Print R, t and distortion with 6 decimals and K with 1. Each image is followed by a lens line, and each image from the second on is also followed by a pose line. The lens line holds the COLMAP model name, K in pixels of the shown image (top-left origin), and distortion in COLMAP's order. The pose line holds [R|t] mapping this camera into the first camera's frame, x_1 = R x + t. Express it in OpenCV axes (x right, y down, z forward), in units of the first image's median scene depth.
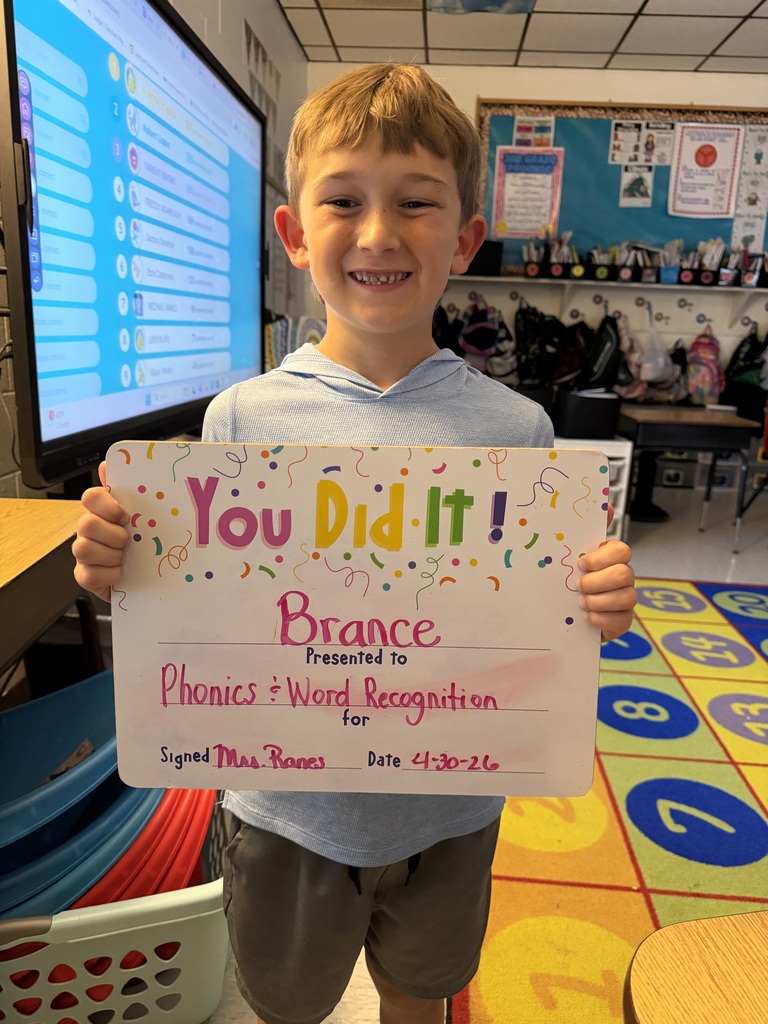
lens RADIAL K [[700.6, 0, 390.4], [0, 700.6, 500.1], [0, 0, 1]] dist [0.130851, -0.245531]
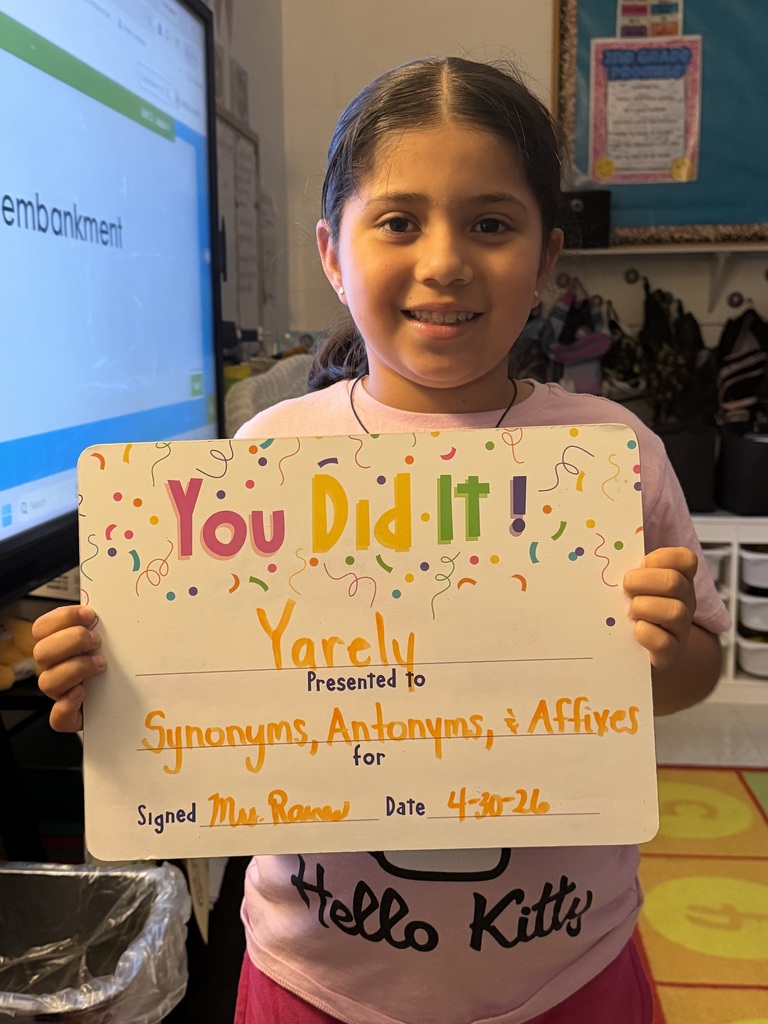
lens RADIAL K [[1298.4, 0, 415.1], [0, 1298.4, 425.4], [0, 0, 1]] dist [0.060148, 0.524142]
pose [[0.998270, -0.056305, -0.016960, 0.056504], [0.052408, 0.982696, -0.177655, 0.206315], [0.026669, 0.176458, 0.983947, -0.617164]]
